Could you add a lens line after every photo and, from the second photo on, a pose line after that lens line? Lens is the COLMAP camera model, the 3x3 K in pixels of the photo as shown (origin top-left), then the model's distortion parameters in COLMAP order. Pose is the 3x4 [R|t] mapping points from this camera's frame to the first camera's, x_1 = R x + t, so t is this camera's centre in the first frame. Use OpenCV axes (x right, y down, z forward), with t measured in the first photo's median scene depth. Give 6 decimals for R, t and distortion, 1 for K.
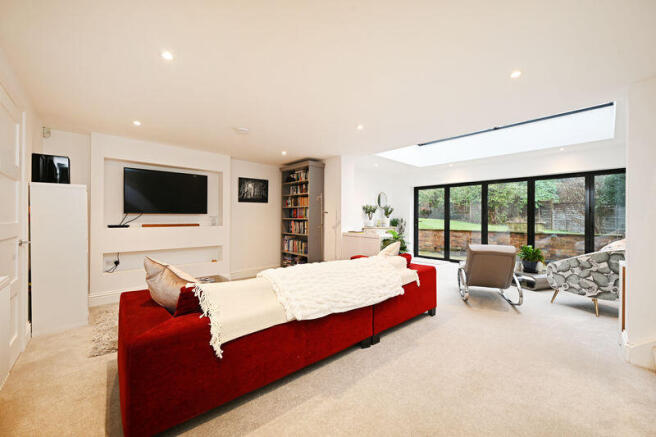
lens RADIAL K [[258.6, 0, 325.2], [0, 258.6, 217.7], [0, 0, 1]] dist [-0.000124, 0.000065]
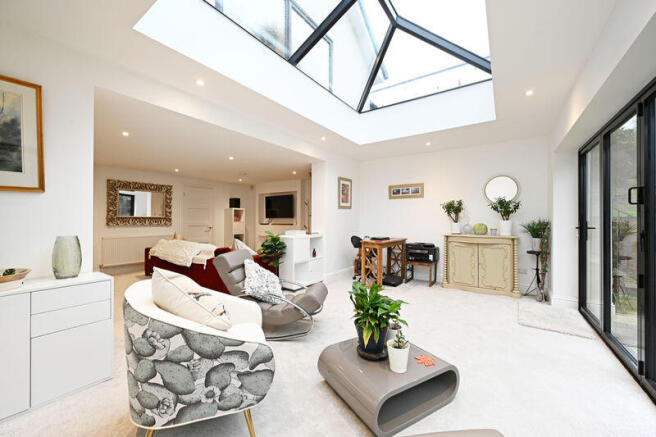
lens RADIAL K [[258.6, 0, 325.3], [0, 258.6, 217.8], [0, 0, 1]] dist [-0.000124, 0.000065]
pose [[0.219821, -0.011031, -0.975478, 0.740601], [-0.000721, 0.999934, -0.011470, 0.002389], [0.975540, 0.003225, 0.219798, 0.531818]]
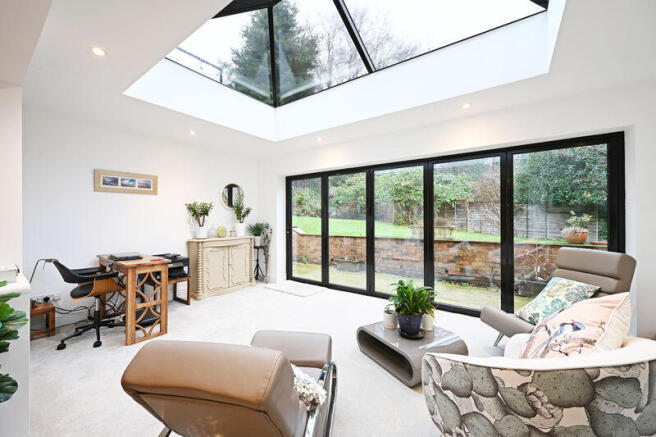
lens RADIAL K [[258.6, 0, 327.5], [0, 258.6, 217.5], [0, 0, 1]] dist [-0.000124, 0.000065]
pose [[0.977873, -0.011375, 0.208892, 0.338209], [0.011511, 0.999934, 0.000561, -0.011079], [-0.208885, 0.001856, 0.977939, 0.345790]]
